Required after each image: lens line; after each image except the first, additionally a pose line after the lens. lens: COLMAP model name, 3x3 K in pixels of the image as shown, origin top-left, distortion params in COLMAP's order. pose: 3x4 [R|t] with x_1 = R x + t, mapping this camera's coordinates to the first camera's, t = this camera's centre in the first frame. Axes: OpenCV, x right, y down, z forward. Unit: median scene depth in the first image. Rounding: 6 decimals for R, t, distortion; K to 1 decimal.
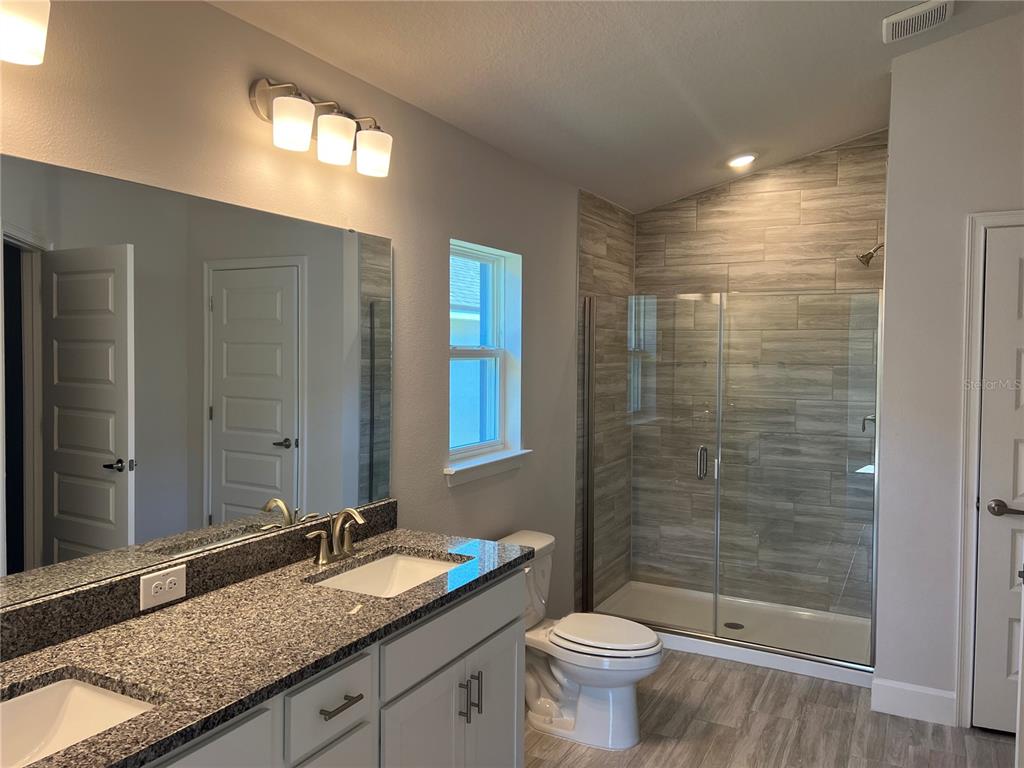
lens RADIAL K [[770.0, 0, 512.0], [0, 770.0, 384.0], [0, 0, 1]] dist [0.056975, -0.000046]
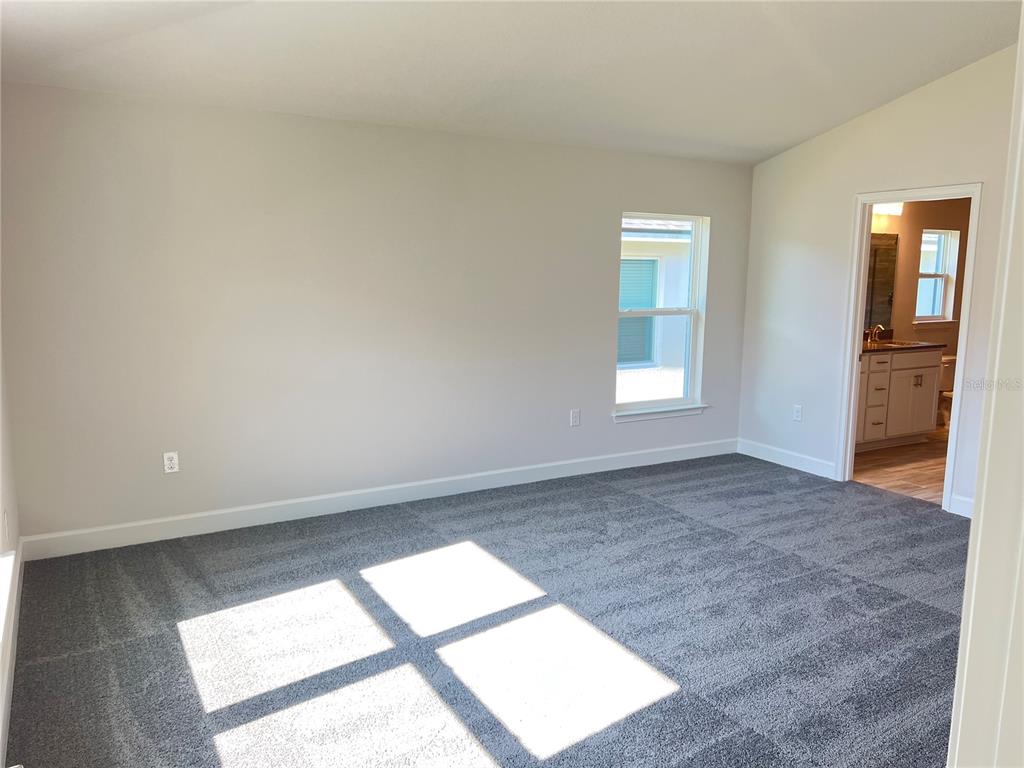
lens RADIAL K [[770.0, 0, 512.0], [0, 770.0, 384.0], [0, 0, 1]] dist [0.056975, -0.000046]
pose [[0.849202, 0.075219, -0.522684, 0.138913], [-0.021213, 0.993863, 0.108562, 0.055959], [0.527642, -0.081103, 0.845586, -1.723423]]
